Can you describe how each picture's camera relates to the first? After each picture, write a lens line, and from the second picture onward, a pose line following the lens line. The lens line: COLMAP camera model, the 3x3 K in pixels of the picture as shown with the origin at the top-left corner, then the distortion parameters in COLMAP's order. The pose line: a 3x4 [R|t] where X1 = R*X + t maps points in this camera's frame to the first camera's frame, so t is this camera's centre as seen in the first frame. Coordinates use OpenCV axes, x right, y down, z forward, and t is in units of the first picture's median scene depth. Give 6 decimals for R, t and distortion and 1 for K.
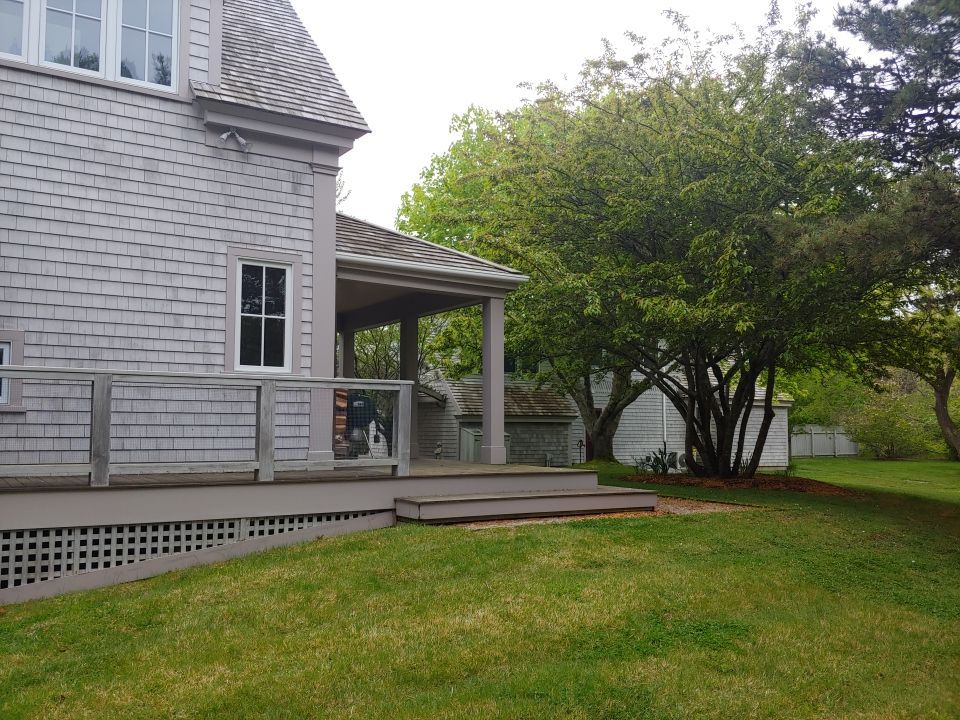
lens RADIAL K [[861.5, 0, 480.1], [0, 861.5, 366.9], [0, 0, 1]] dist [-0.007222, 0.000842]
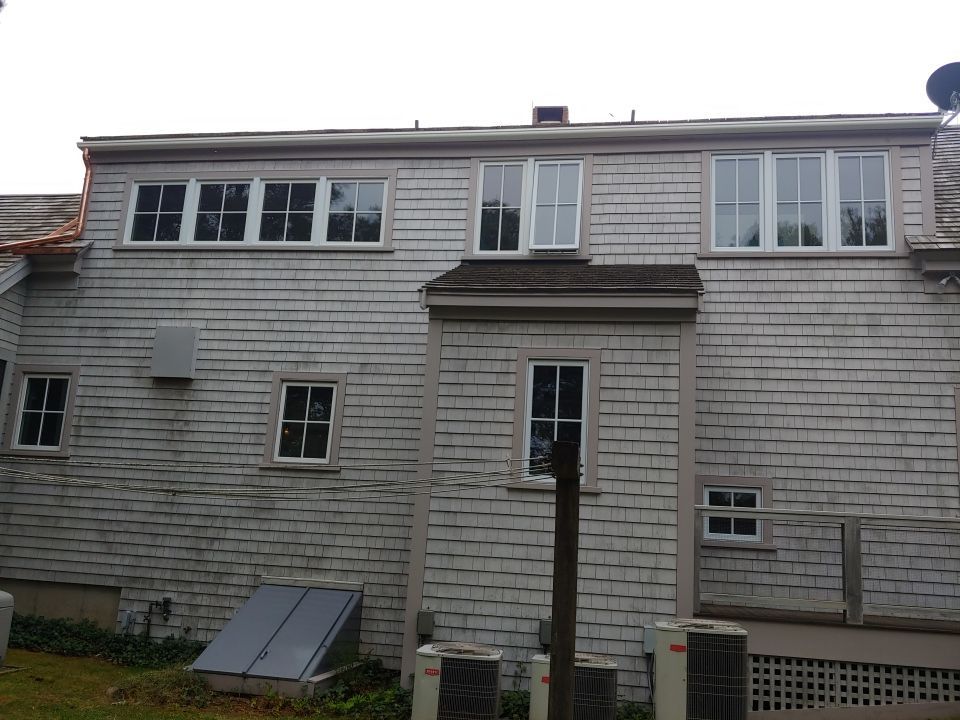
lens RADIAL K [[861.5, 0, 480.1], [0, 861.5, 366.9], [0, 0, 1]] dist [-0.007222, 0.000842]
pose [[0.738363, -0.101340, -0.666746, -0.036898], [-0.006244, 0.987576, -0.157018, -0.005112], [0.674374, 0.120100, 0.728557, -0.111799]]
